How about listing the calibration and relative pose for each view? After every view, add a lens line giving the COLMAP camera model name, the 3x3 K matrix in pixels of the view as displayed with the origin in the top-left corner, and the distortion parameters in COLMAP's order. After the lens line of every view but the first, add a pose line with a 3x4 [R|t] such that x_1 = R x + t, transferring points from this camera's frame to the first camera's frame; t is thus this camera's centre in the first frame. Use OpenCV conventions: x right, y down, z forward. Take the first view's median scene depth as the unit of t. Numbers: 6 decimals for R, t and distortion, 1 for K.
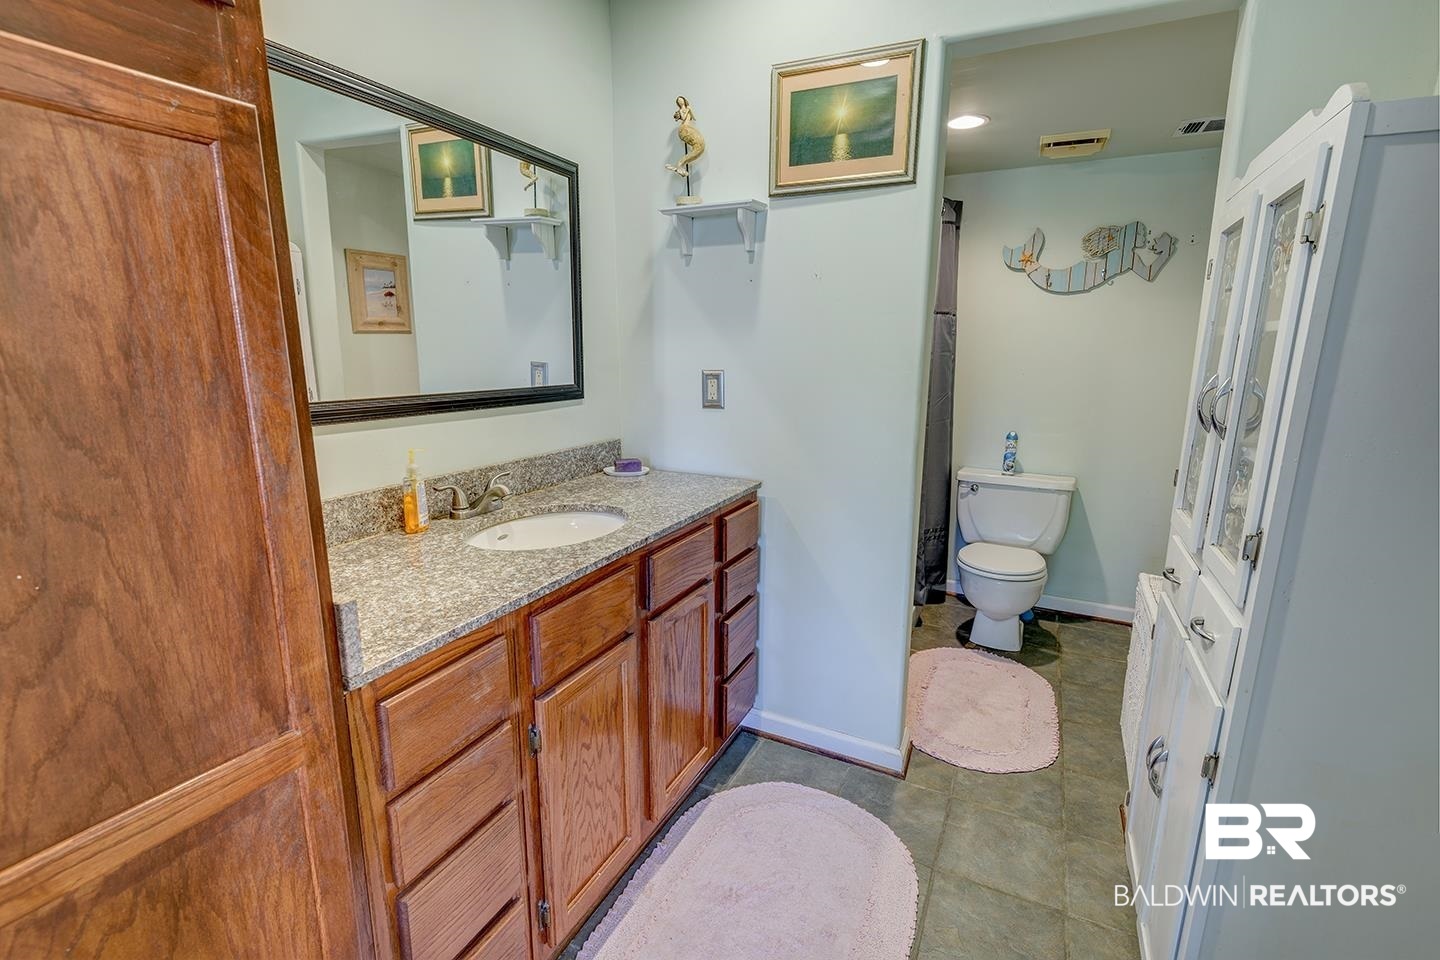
lens RADIAL K [[654.0, 0, 724.0], [0, 654.0, 475.5], [0, 0, 1]] dist [0.038402, -0.026214]
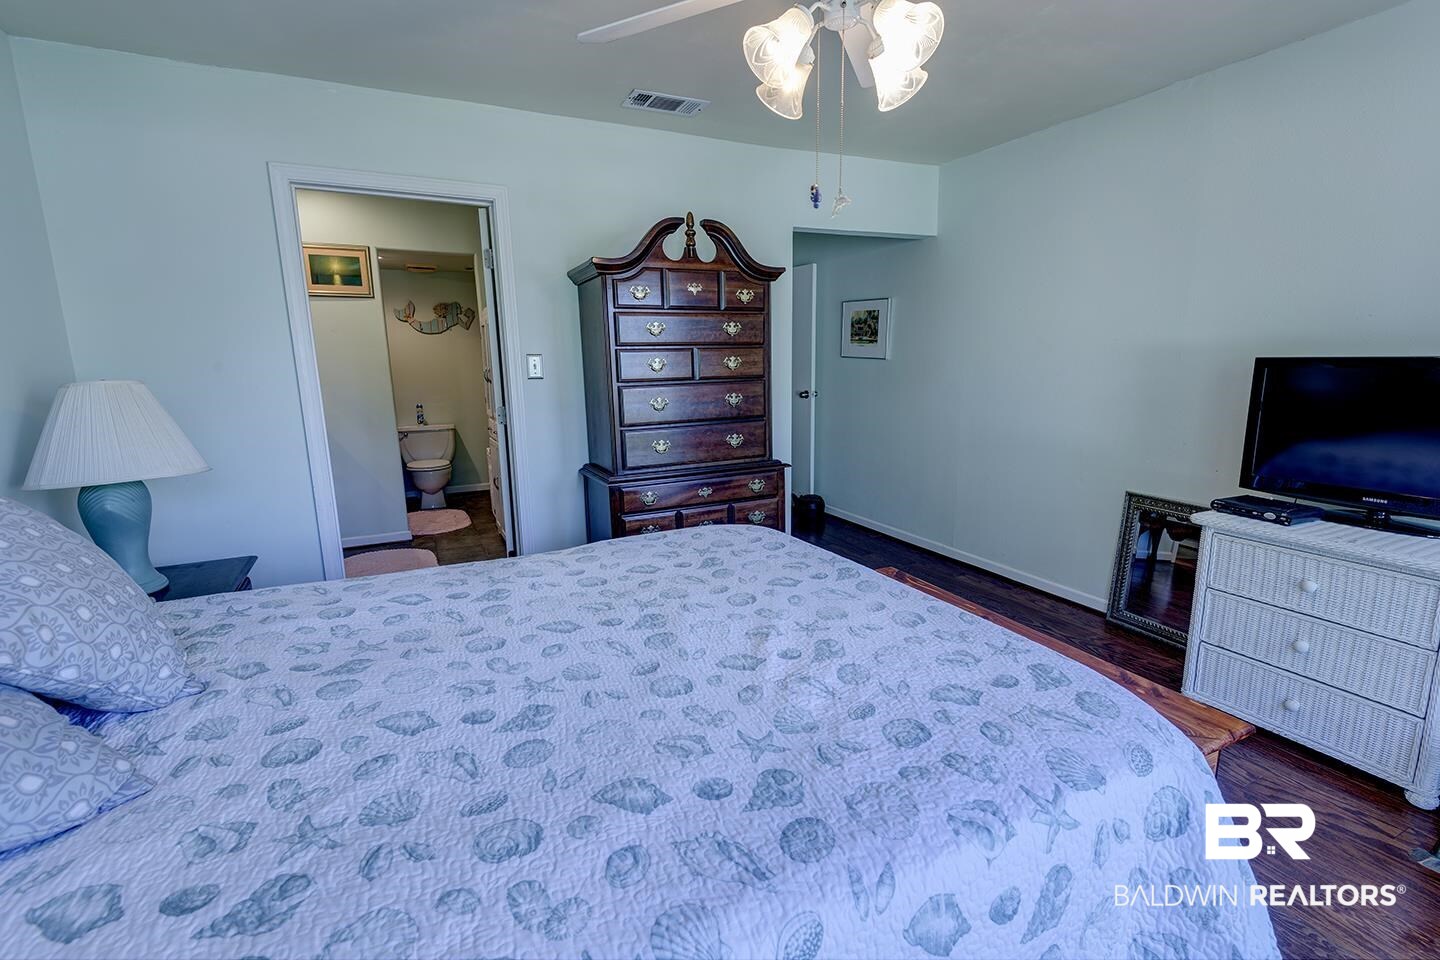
lens RADIAL K [[654.0, 0, 724.0], [0, 654.0, 475.5], [0, 0, 1]] dist [0.038402, -0.026214]
pose [[0.617308, -0.160633, 0.770148, -0.580626], [0.176964, 0.982198, 0.063017, 0.192993], [-0.766560, 0.097388, 0.634745, -0.975961]]
